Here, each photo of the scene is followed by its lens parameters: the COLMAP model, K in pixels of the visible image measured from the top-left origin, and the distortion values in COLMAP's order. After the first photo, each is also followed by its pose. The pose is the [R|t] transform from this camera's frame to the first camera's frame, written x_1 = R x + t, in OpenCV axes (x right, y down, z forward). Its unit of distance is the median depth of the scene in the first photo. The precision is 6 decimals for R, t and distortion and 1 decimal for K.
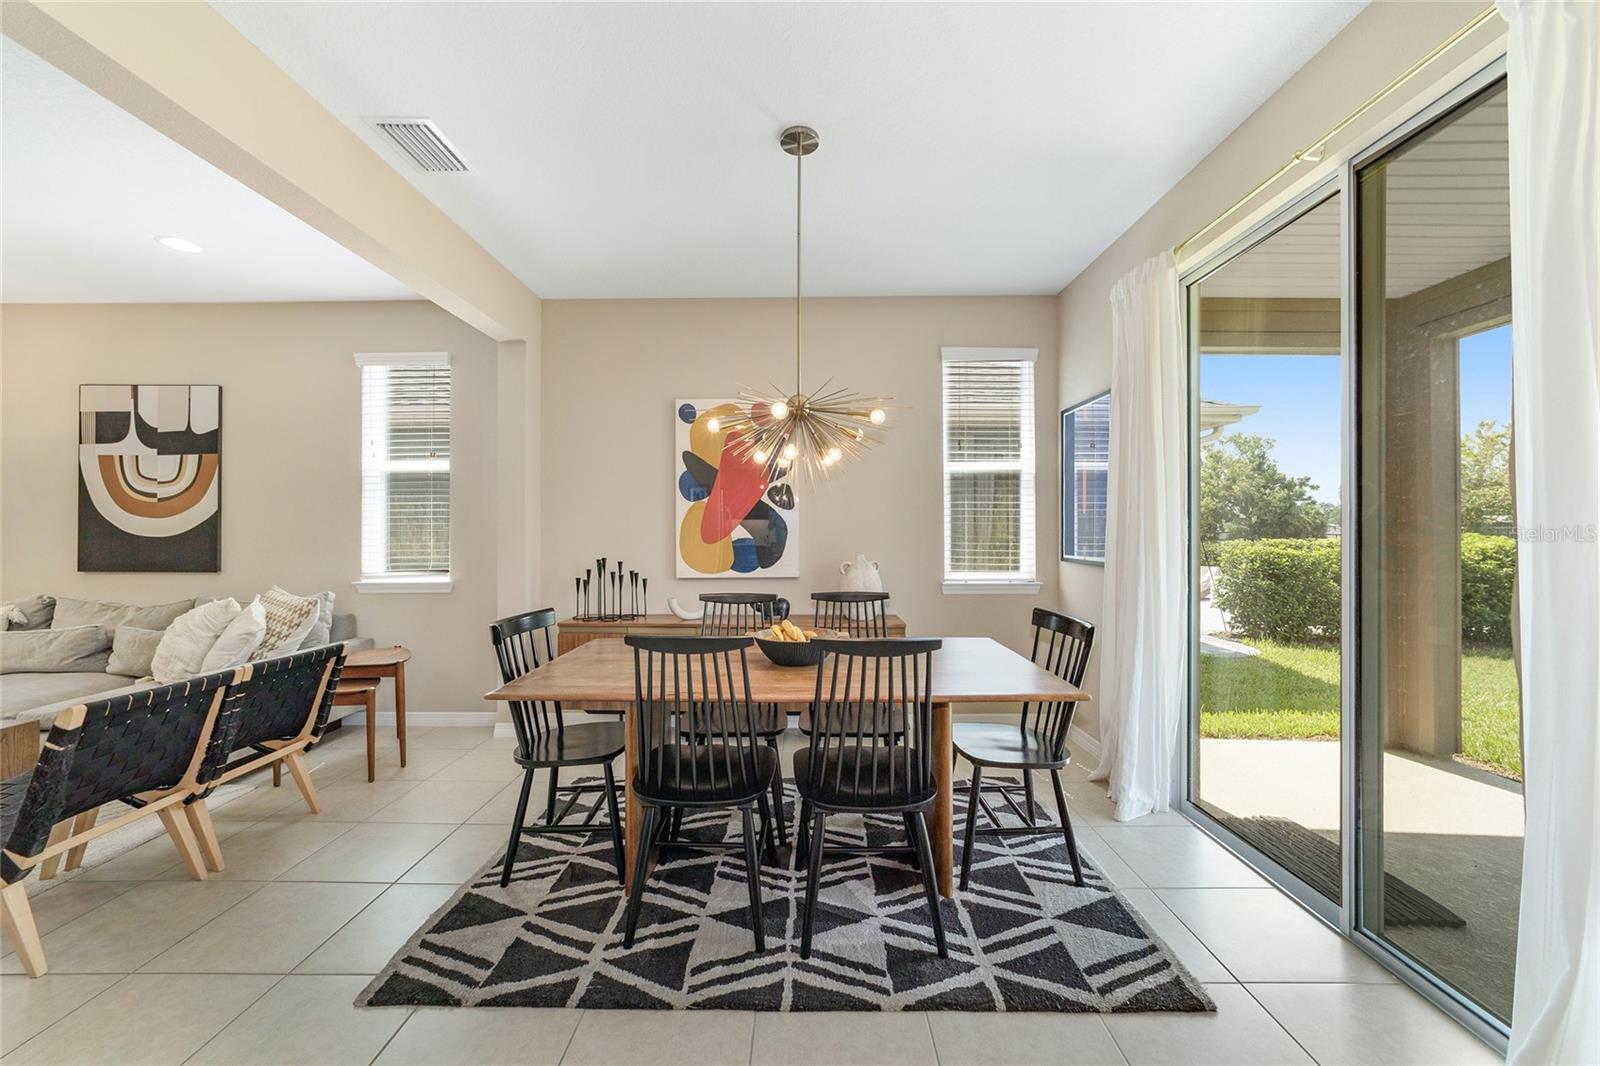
lens RADIAL K [[620.6, 0, 800.0], [0, 620.6, 533.0], [0, 0, 1]] dist [-0.014241, 0.000060]
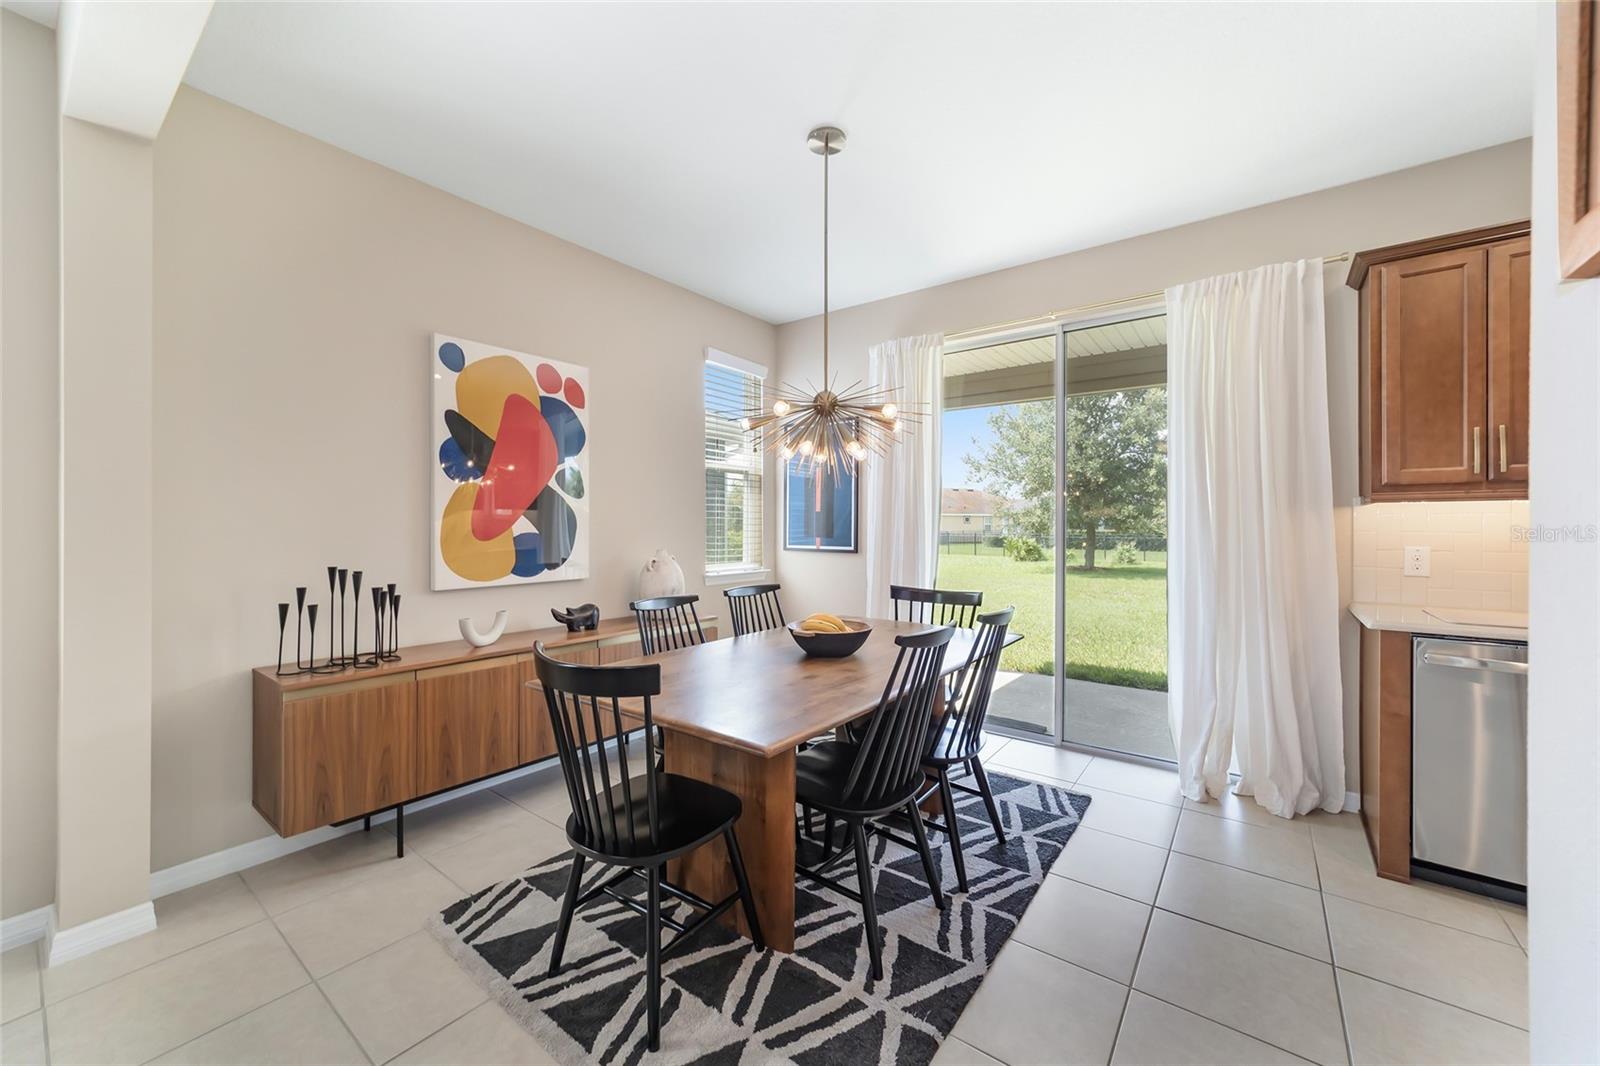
lens RADIAL K [[620.3, 0, 807.7], [0, 620.3, 525.9], [0, 0, 1]] dist [-0.017359, -0.000056]
pose [[0.585086, 0.002659, 0.810967, -0.931273], [-0.000168, 0.999995, -0.003157, 0.003522], [-0.810972, 0.001710, 0.585083, 0.472831]]
